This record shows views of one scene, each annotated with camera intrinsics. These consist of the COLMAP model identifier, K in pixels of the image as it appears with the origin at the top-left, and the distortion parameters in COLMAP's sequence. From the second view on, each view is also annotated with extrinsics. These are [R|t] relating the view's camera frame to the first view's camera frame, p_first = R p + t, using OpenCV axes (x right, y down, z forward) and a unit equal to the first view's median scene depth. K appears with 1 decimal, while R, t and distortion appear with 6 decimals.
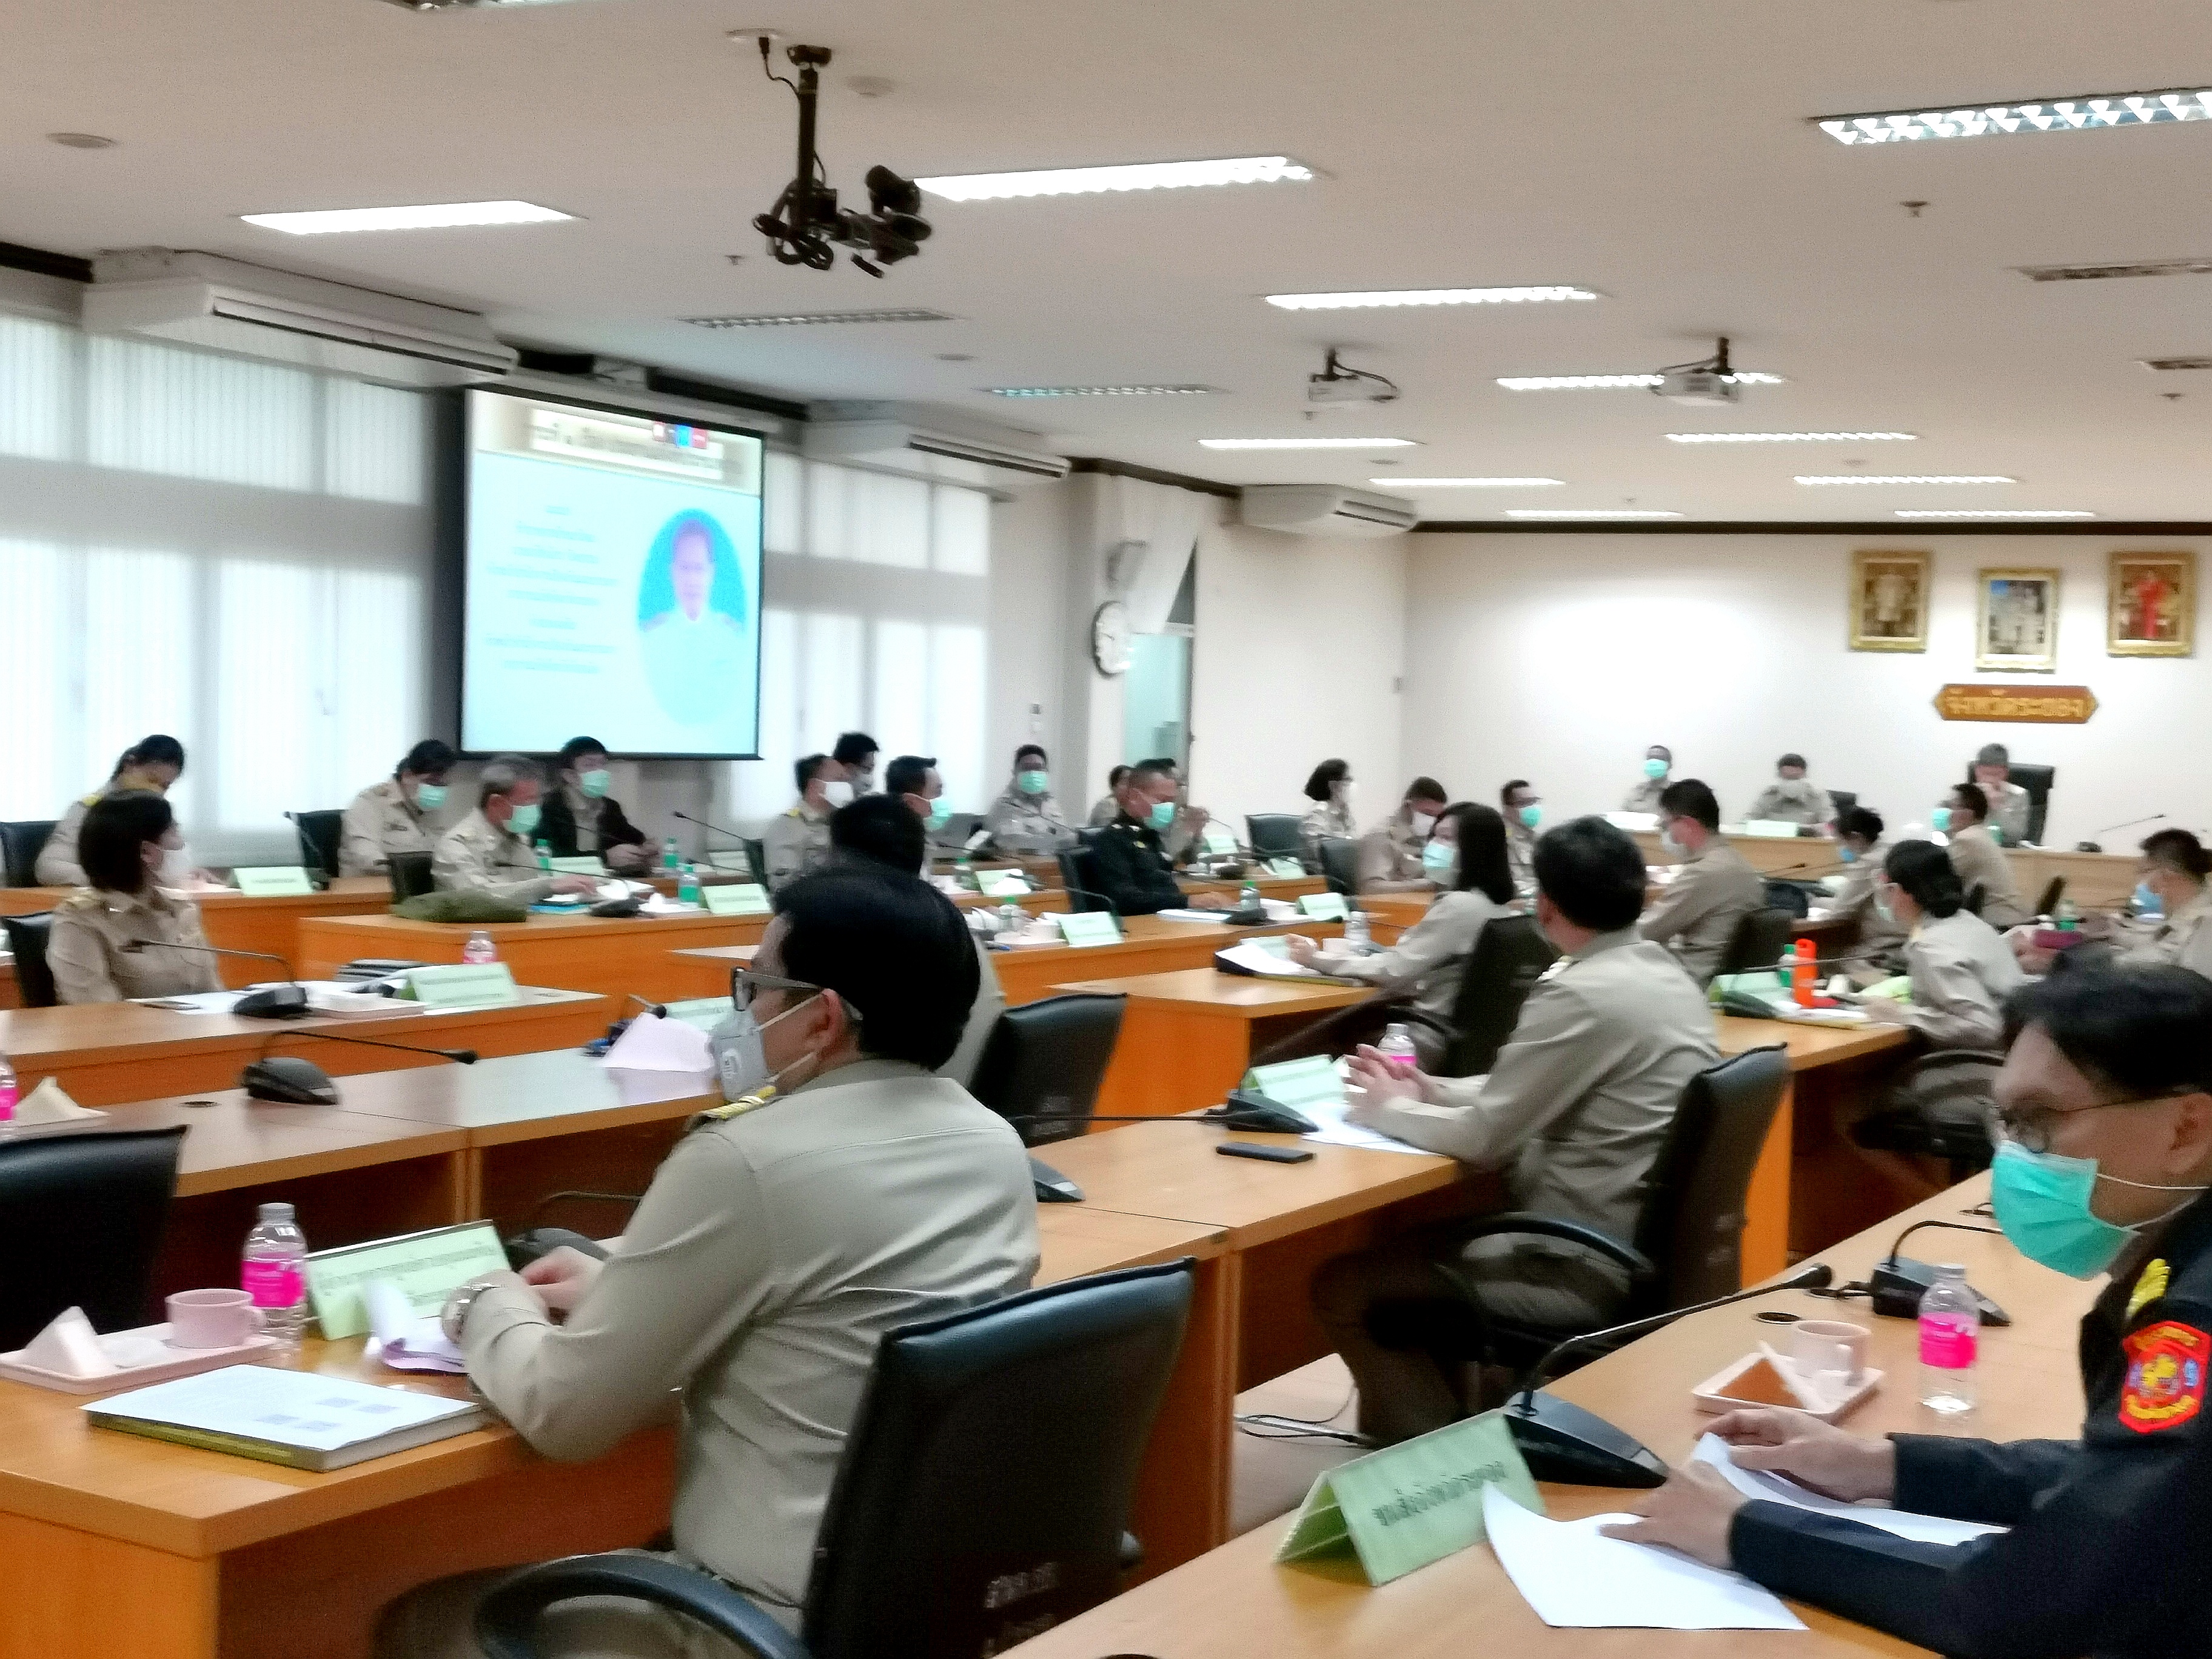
lens RADIAL K [[2906.1, 0, 1113.0], [0, 2906.1, 833.1], [0, 0, 1]] dist [-0.008431, 0.000000]
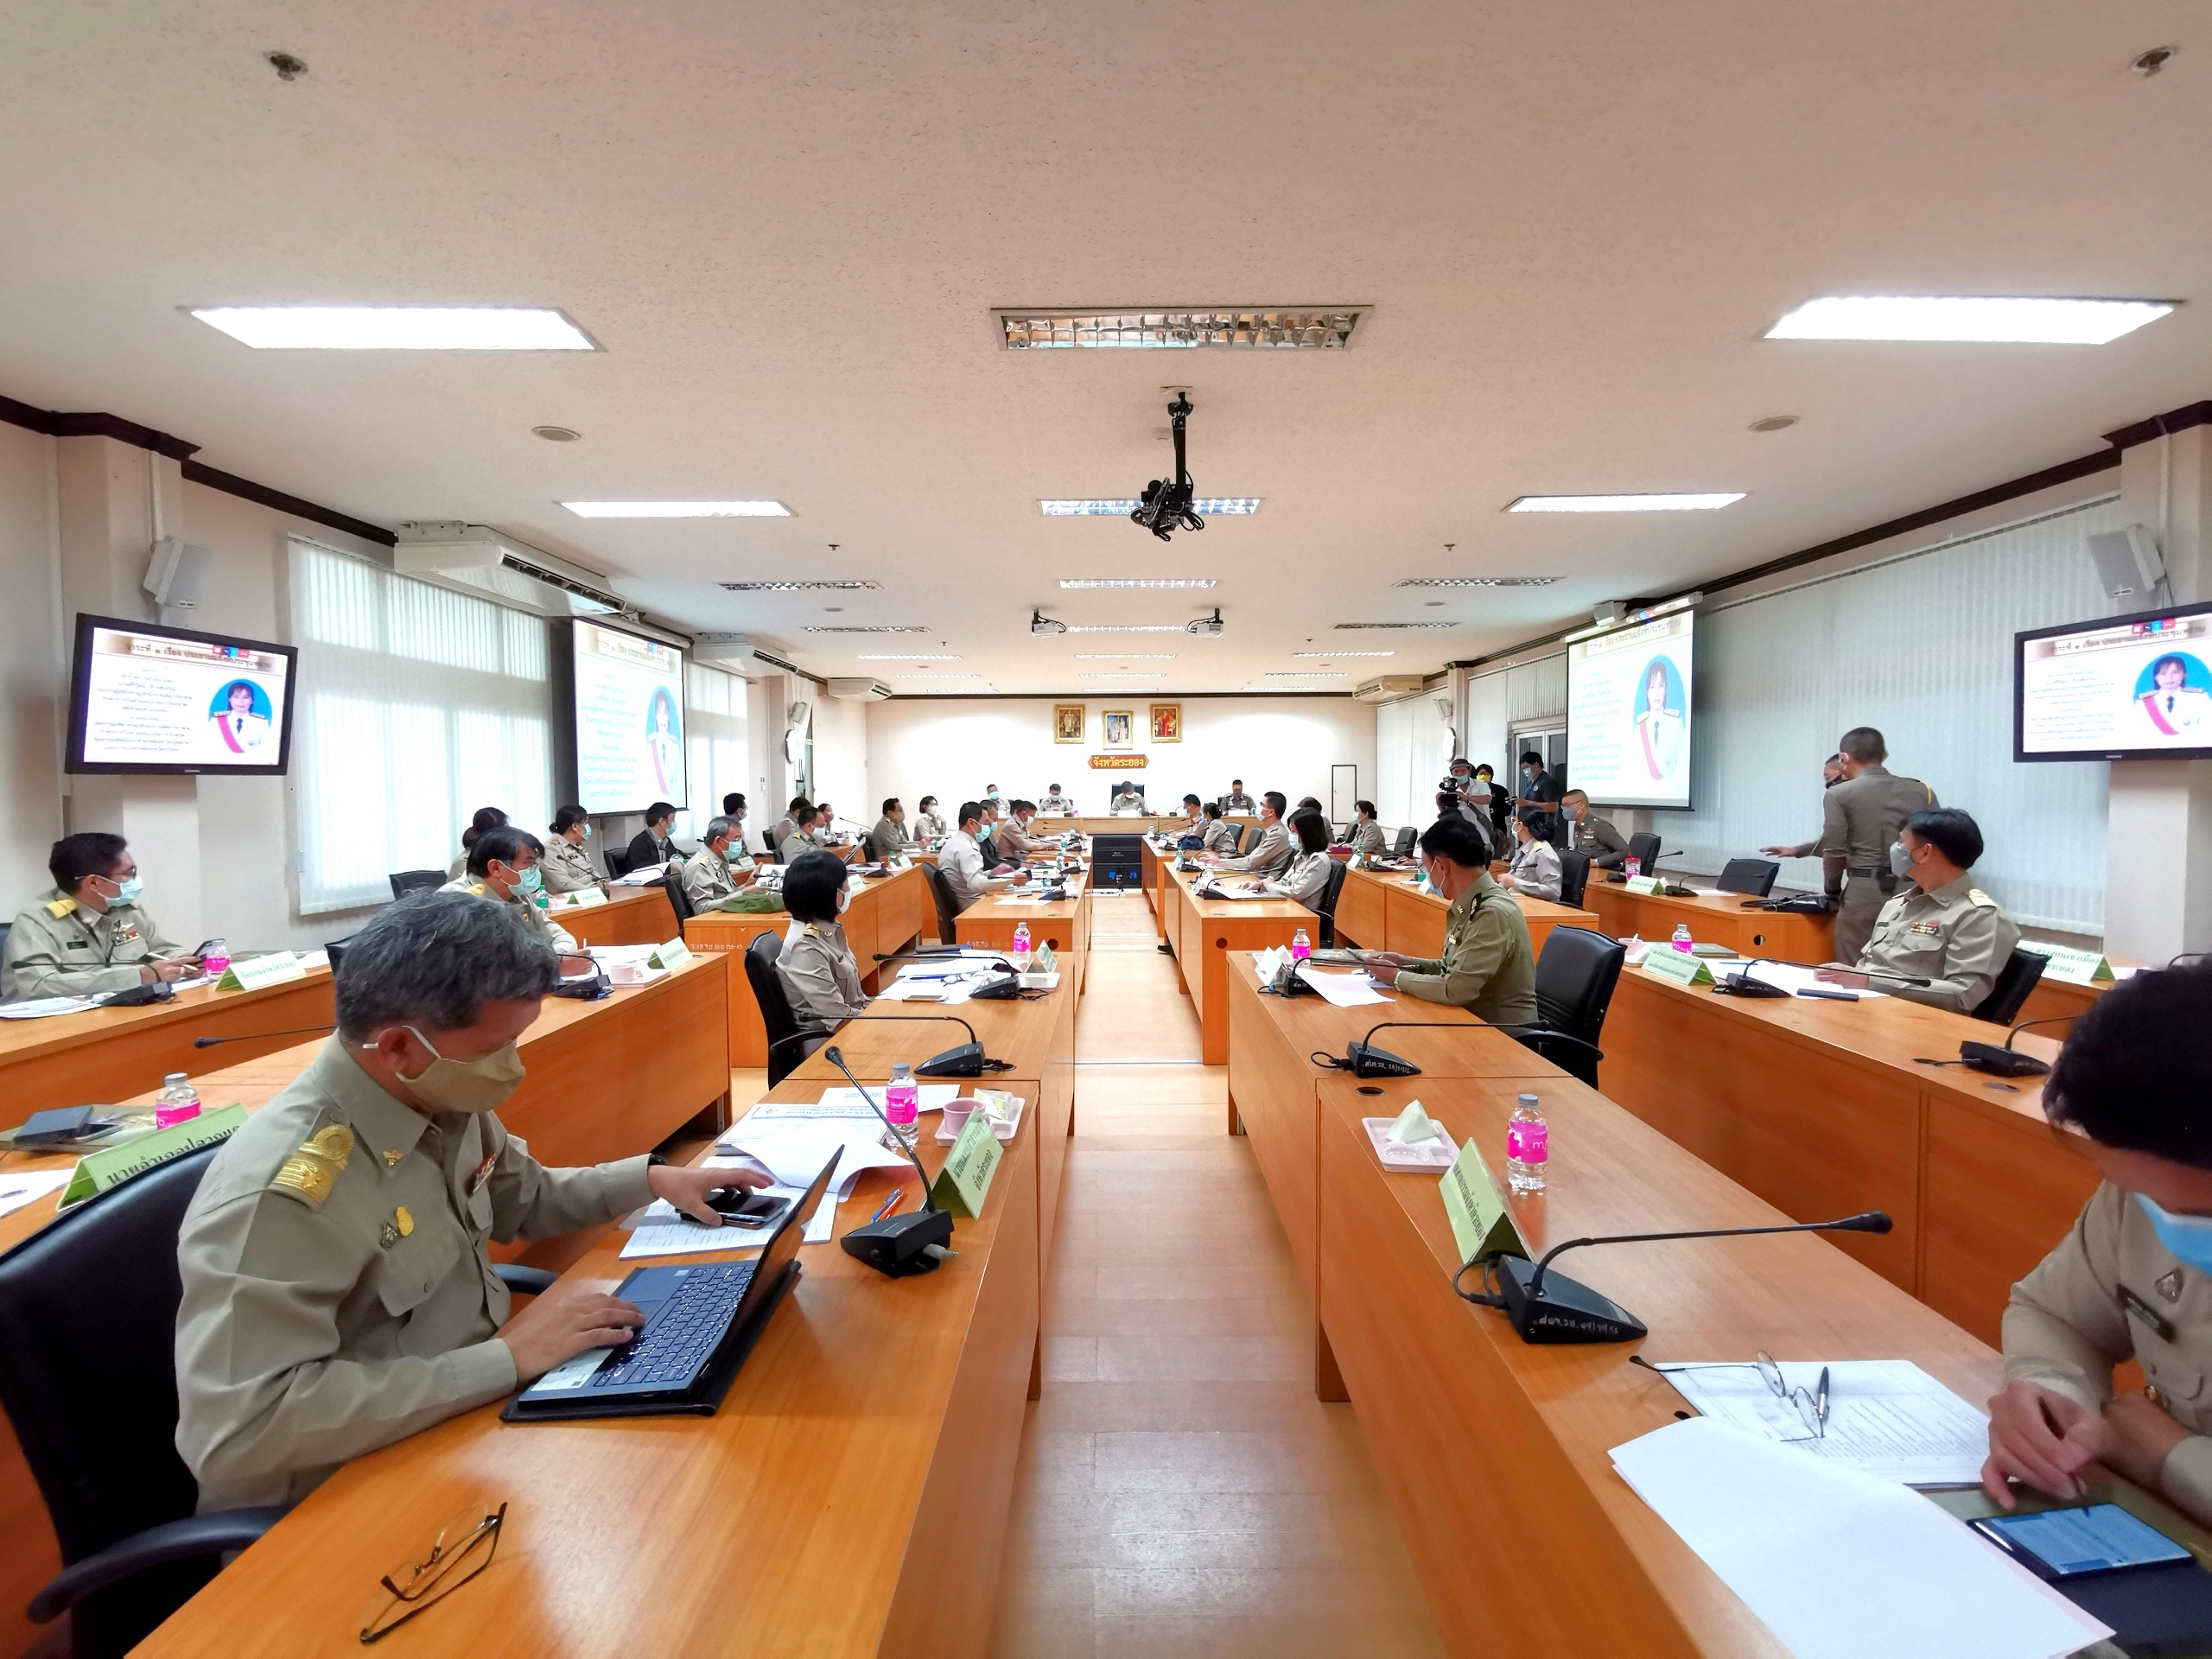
lens RADIAL K [[1068.7, 0, 1111.3], [0, 1068.7, 825.5], [0, 0, 1]] dist [-0.000911, -0.000111]
pose [[0.874505, -0.065355, 0.480593, -0.165684], [0.060650, 0.997838, 0.025332, -0.011738], [-0.481209, 0.006995, 0.876578, 0.155588]]
